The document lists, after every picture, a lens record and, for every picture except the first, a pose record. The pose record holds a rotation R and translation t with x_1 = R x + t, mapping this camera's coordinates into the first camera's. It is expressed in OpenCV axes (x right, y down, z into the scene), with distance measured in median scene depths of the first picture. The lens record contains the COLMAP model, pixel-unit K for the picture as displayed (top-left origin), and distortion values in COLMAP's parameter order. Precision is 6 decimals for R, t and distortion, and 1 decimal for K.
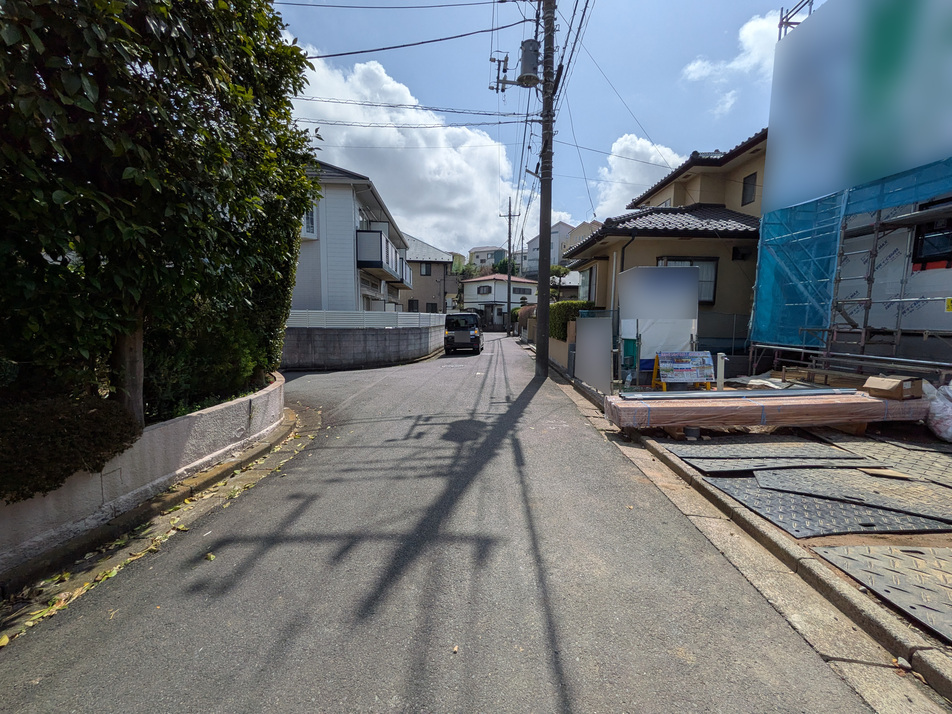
lens RADIAL K [[373.1, 0, 470.4], [0, 373.1, 353.9], [0, 0, 1]] dist [-0.011175, 0.000094]
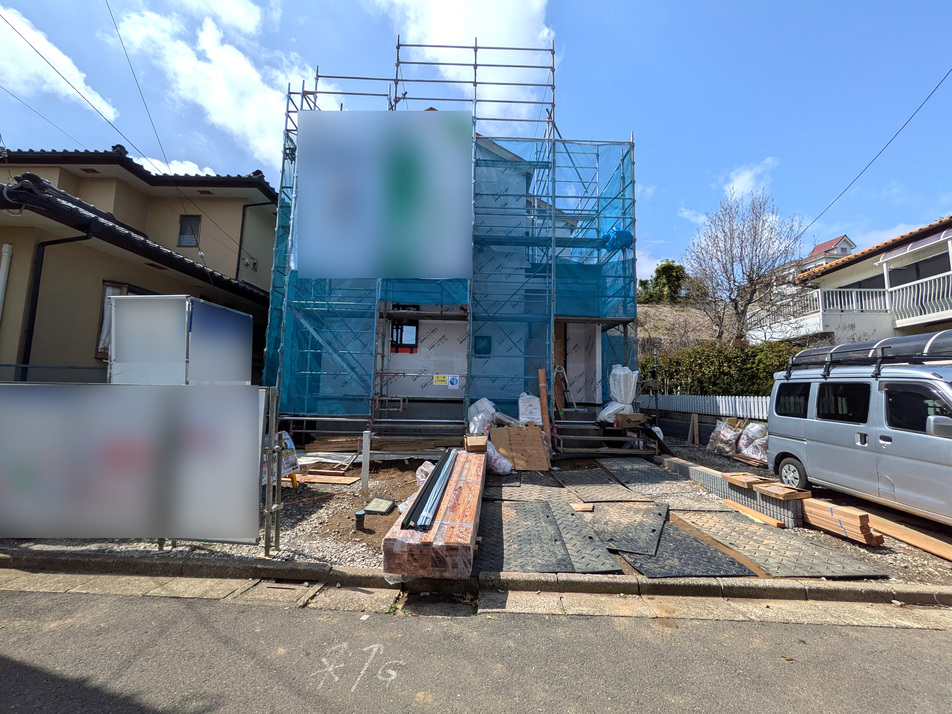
lens RADIAL K [[378.1, 0, 478.1], [0, 378.1, 356.9], [0, 0, 1]] dist [-0.006965, 0.002174]
pose [[-0.009339, 0.082801, 0.996522, -0.107690], [0.076955, 0.993670, -0.081842, -0.050006], [-0.996991, 0.075923, -0.015651, 0.488857]]
